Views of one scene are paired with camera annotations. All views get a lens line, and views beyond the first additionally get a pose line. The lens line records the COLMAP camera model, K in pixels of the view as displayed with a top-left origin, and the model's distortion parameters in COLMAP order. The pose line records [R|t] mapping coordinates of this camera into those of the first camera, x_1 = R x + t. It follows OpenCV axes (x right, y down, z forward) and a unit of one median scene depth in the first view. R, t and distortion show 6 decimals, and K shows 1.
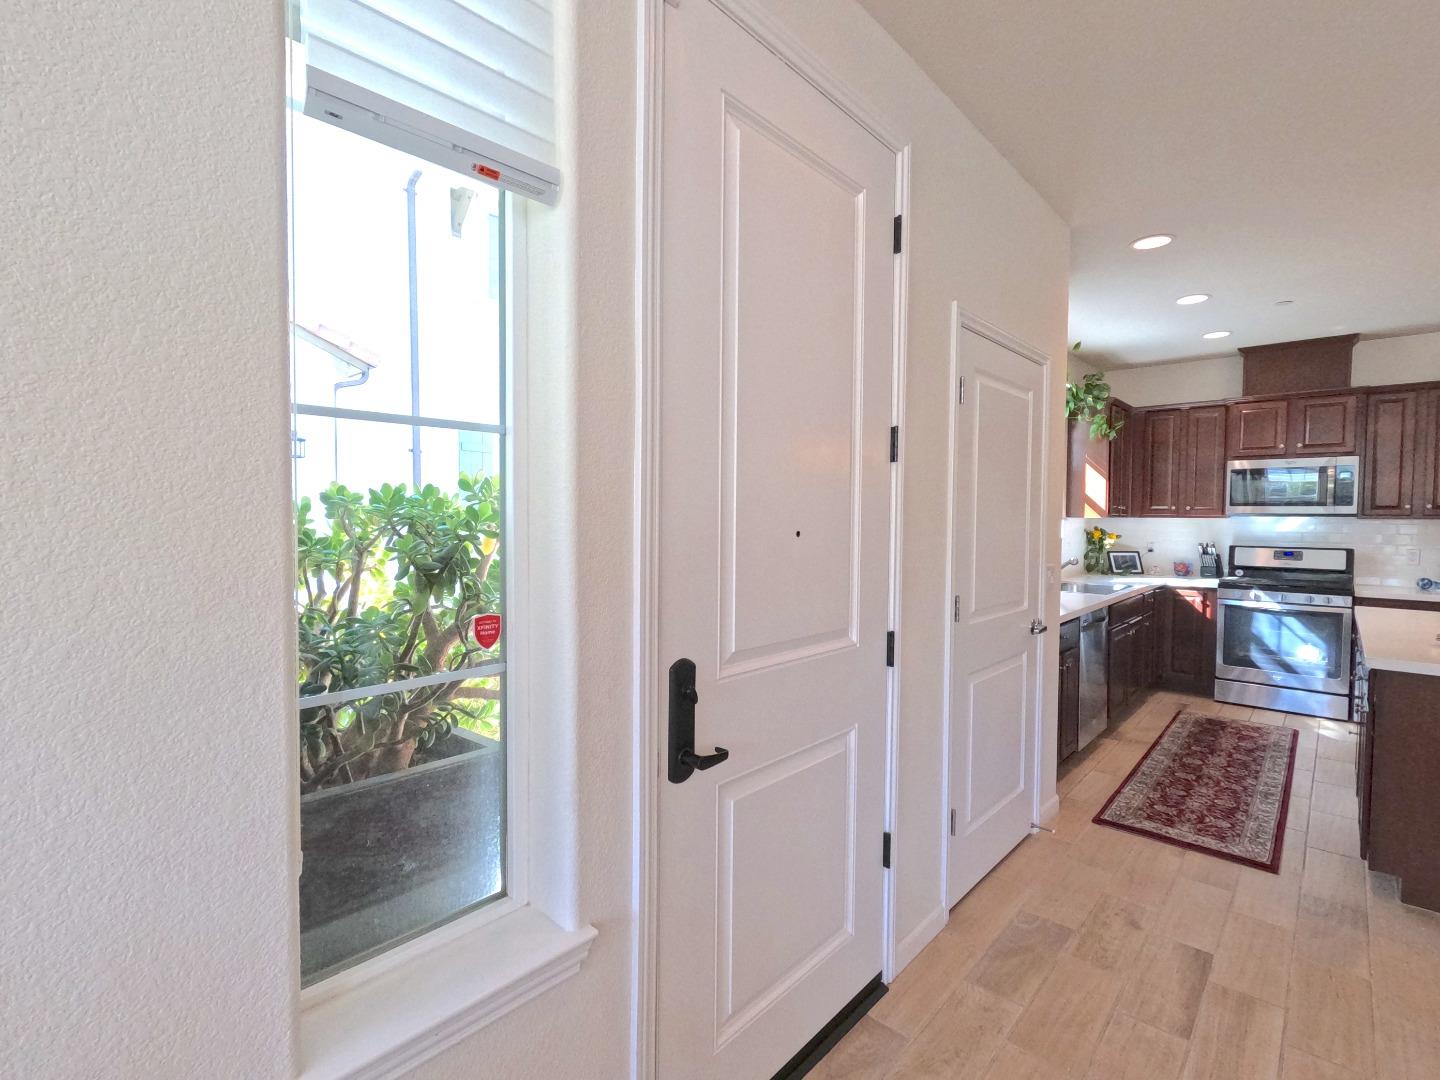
lens RADIAL K [[695.4, 0, 722.6], [0, 695.4, 540.8], [0, 0, 1]] dist [-0.002542, -0.000587]
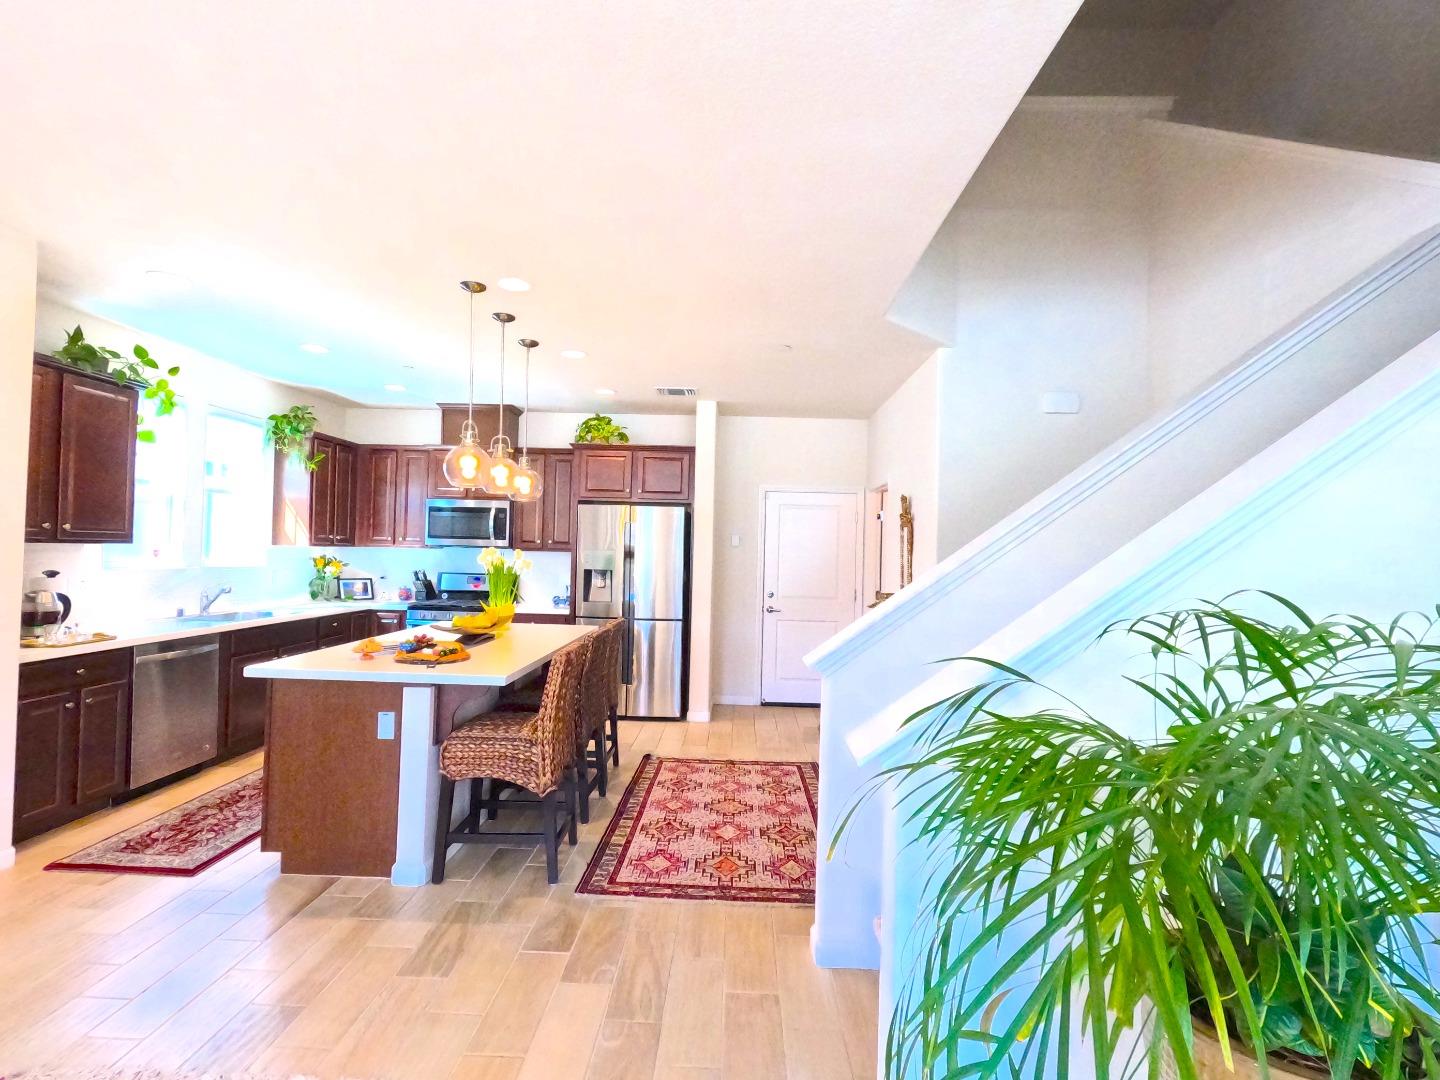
lens RADIAL K [[695.4, 0, 723.2], [0, 695.4, 538.5], [0, 0, 1]] dist [-0.002542, -0.000587]
pose [[0.759948, 0.024658, 0.649516, 0.369731], [0.004276, 0.999069, -0.042931, 0.002579], [-0.649970, 0.035403, 0.759135, -0.192804]]
